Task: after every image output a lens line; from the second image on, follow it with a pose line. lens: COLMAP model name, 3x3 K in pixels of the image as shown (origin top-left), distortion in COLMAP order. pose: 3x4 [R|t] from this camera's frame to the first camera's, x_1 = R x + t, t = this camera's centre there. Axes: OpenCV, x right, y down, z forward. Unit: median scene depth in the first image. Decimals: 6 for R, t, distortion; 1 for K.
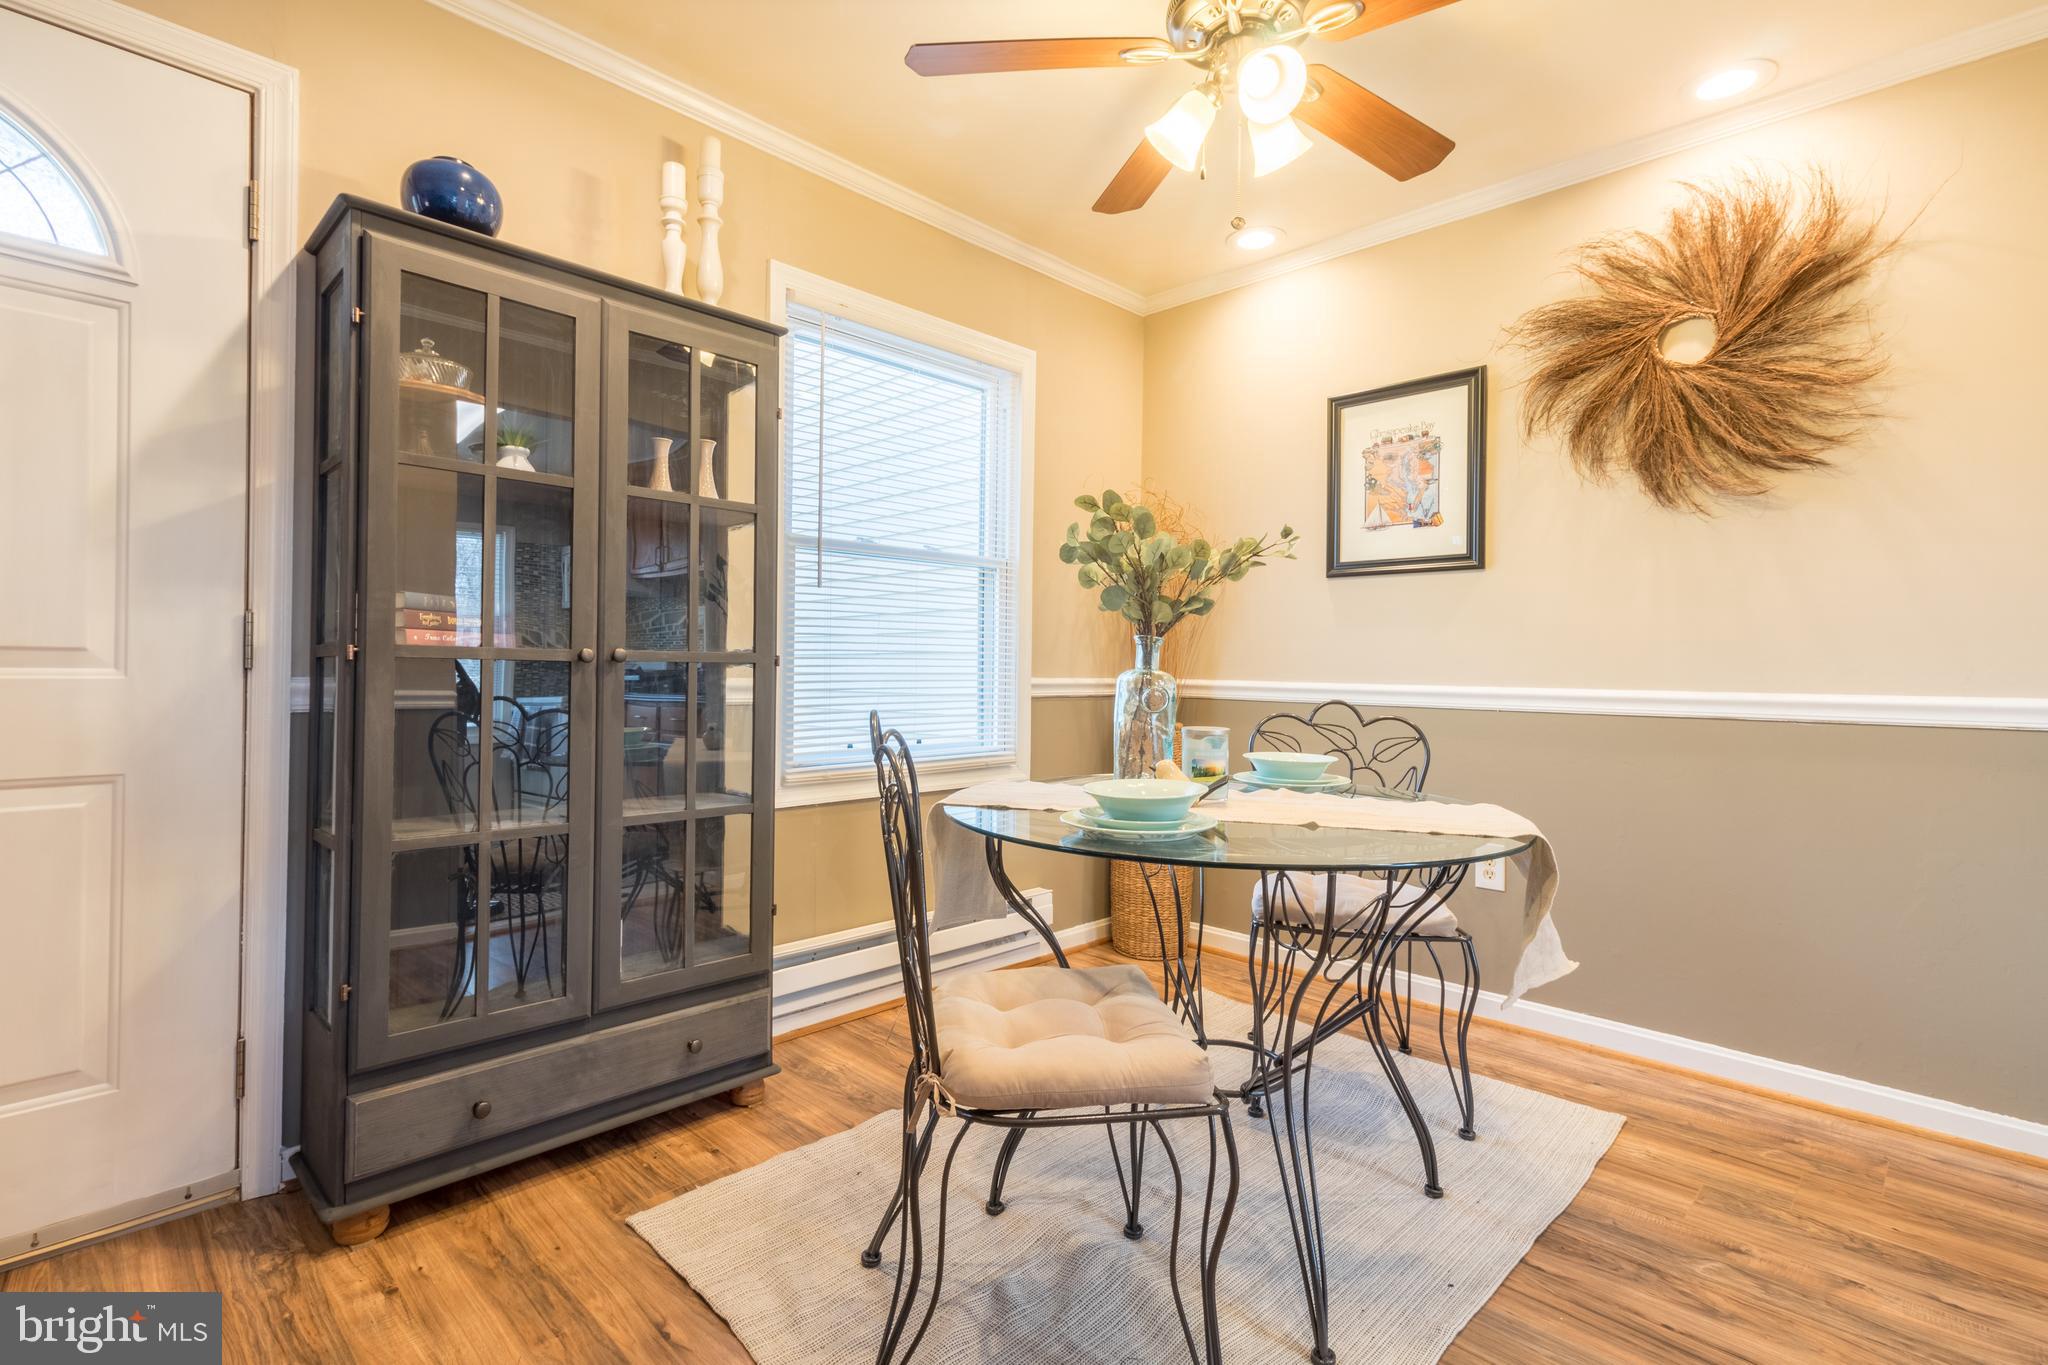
lens RADIAL K [[956.2, 0, 1033.8], [0, 956.2, 682.5], [0, 0, 1]] dist [0.007157, 0.000694]
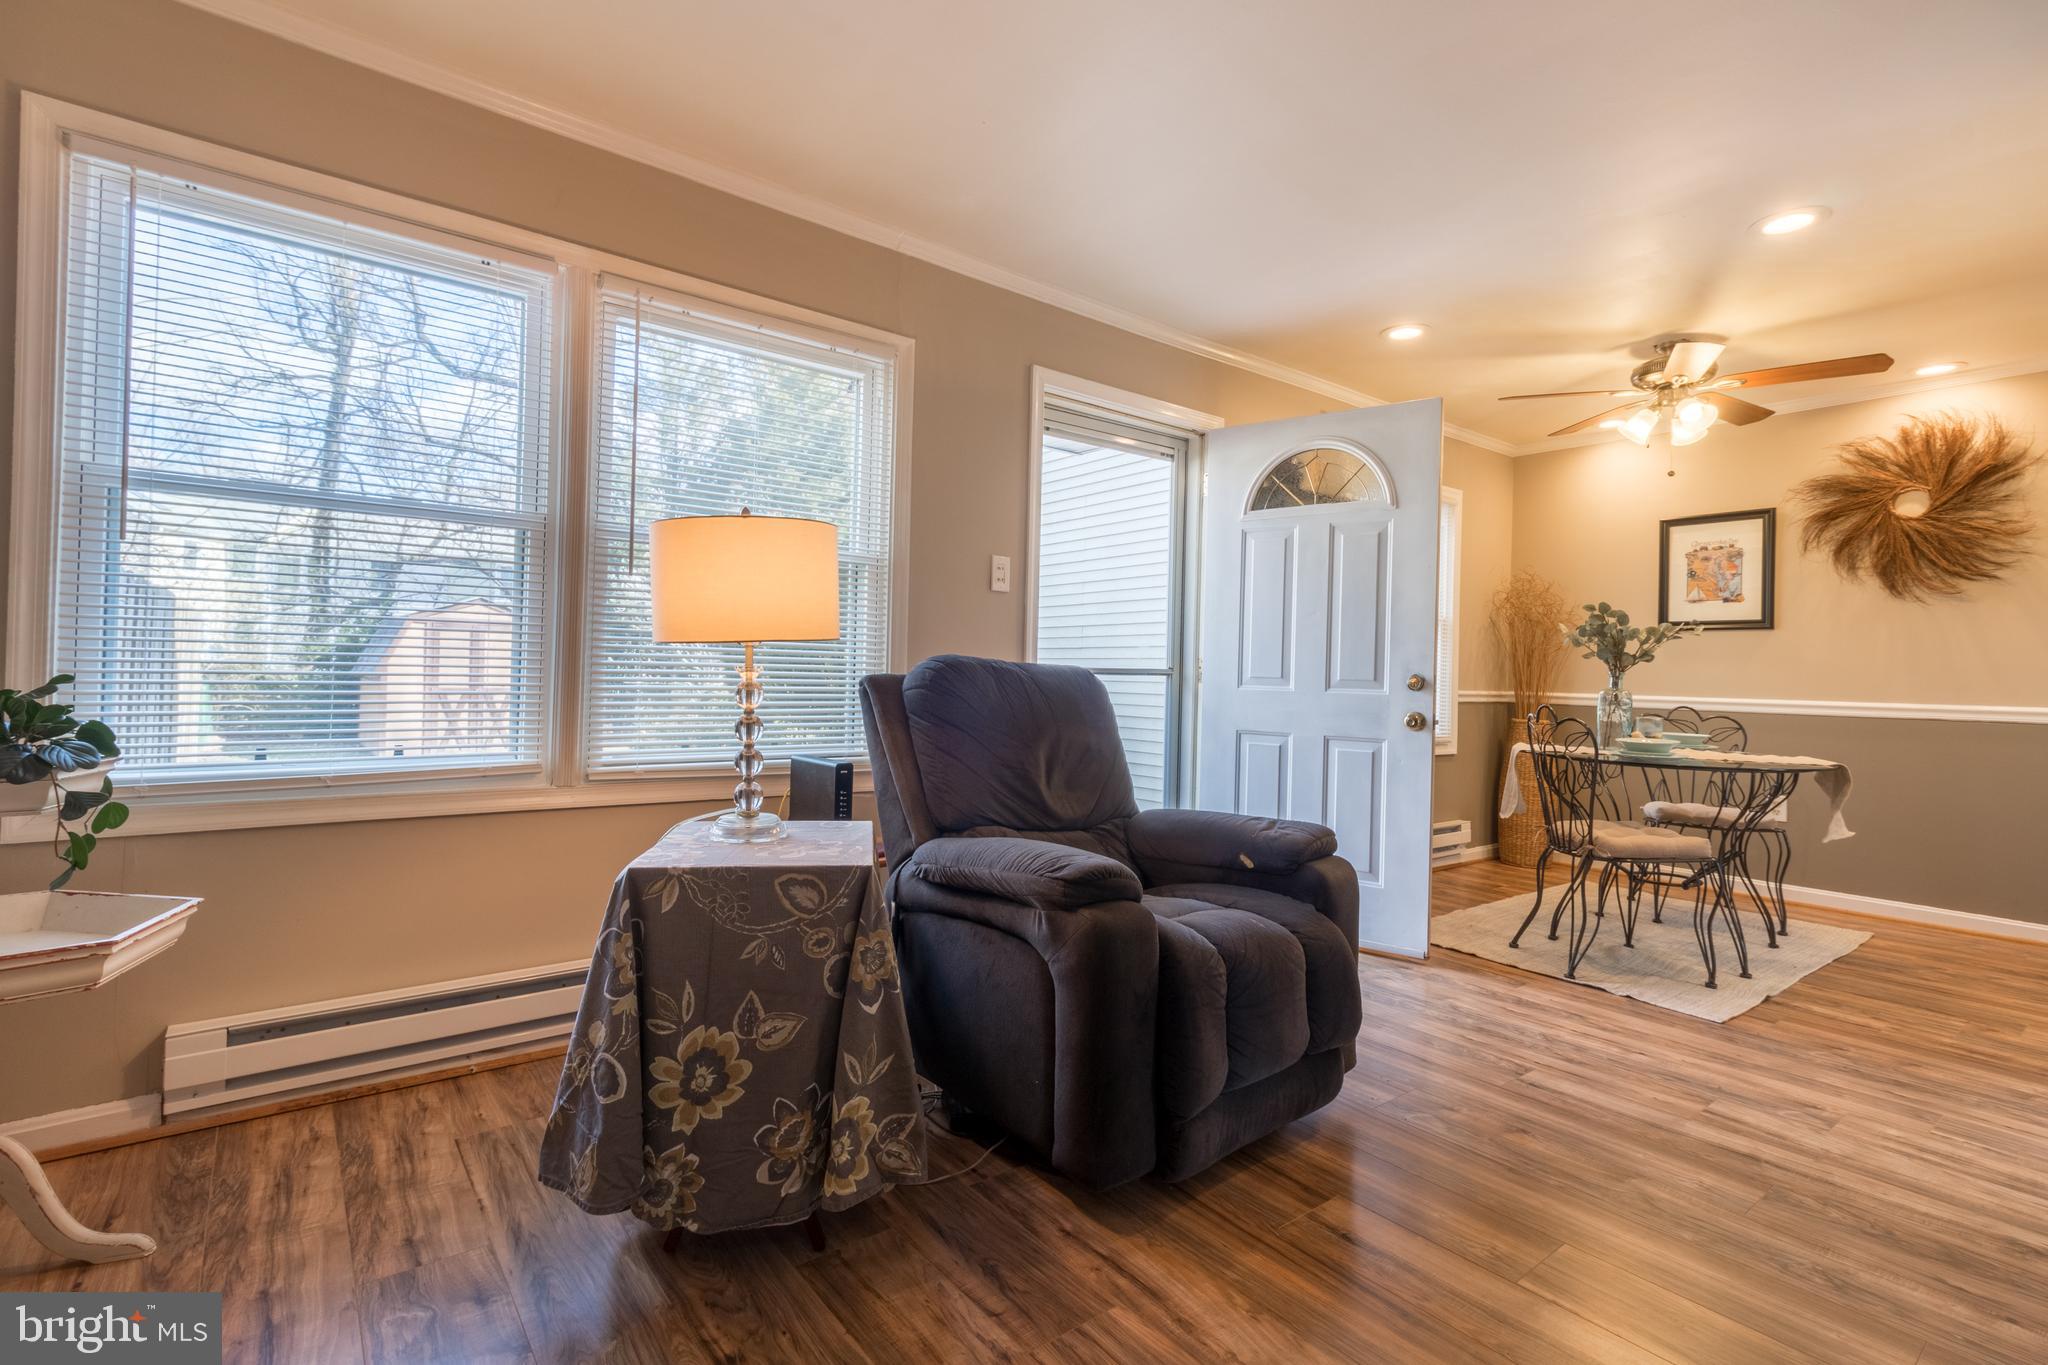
lens RADIAL K [[956.2, 0, 1026.1], [0, 956.2, 675.7], [0, 0, 1]] dist [0.007157, 0.000694]
pose [[0.991047, 0.011258, -0.133038, -0.673792], [-0.013286, 0.999809, -0.014367, 0.004515], [0.132850, 0.016006, 0.991007, -0.938171]]
